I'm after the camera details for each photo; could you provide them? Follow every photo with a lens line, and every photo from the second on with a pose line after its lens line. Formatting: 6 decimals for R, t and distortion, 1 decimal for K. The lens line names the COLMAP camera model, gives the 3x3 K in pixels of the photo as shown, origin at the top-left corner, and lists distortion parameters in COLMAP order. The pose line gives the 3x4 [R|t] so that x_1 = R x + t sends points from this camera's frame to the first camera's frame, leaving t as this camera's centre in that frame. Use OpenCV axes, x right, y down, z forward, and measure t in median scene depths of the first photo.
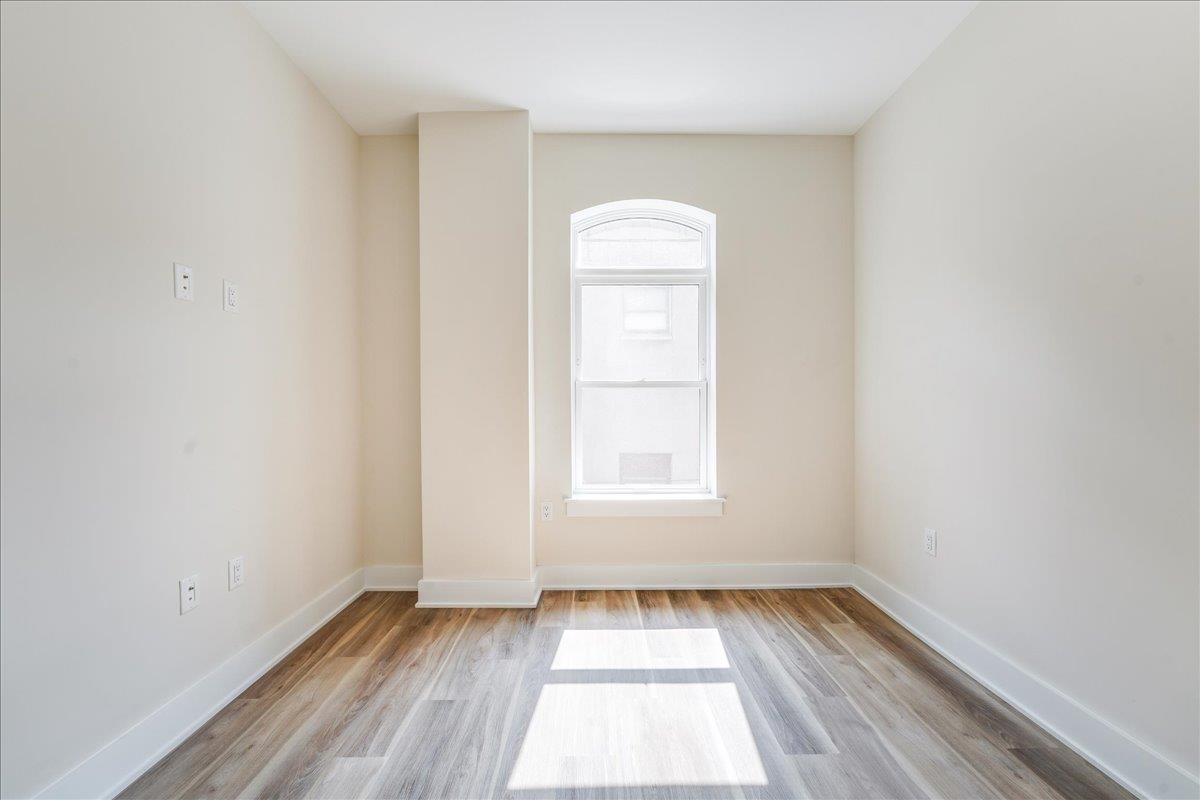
lens RADIAL K [[482.4, 0, 600.0], [0, 482.4, 400.0], [0, 0, 1]] dist [-0.009274, 0.000105]
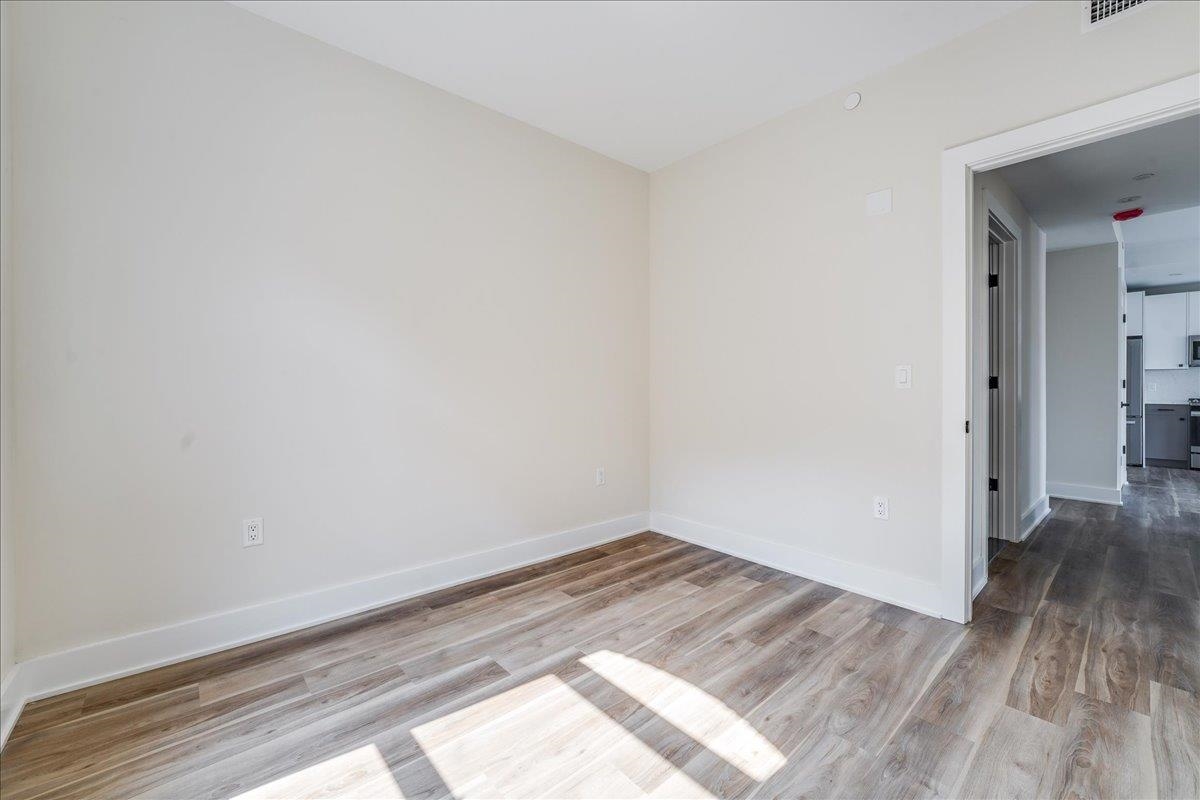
lens RADIAL K [[482.4, 0, 600.0], [0, 482.4, 400.0], [0, 0, 1]] dist [-0.009274, 0.000105]
pose [[-0.653357, -0.007107, 0.757016, -0.512330], [0.003416, 0.999918, 0.012335, 0.038753], [-0.757042, 0.010645, -0.653279, 1.265109]]
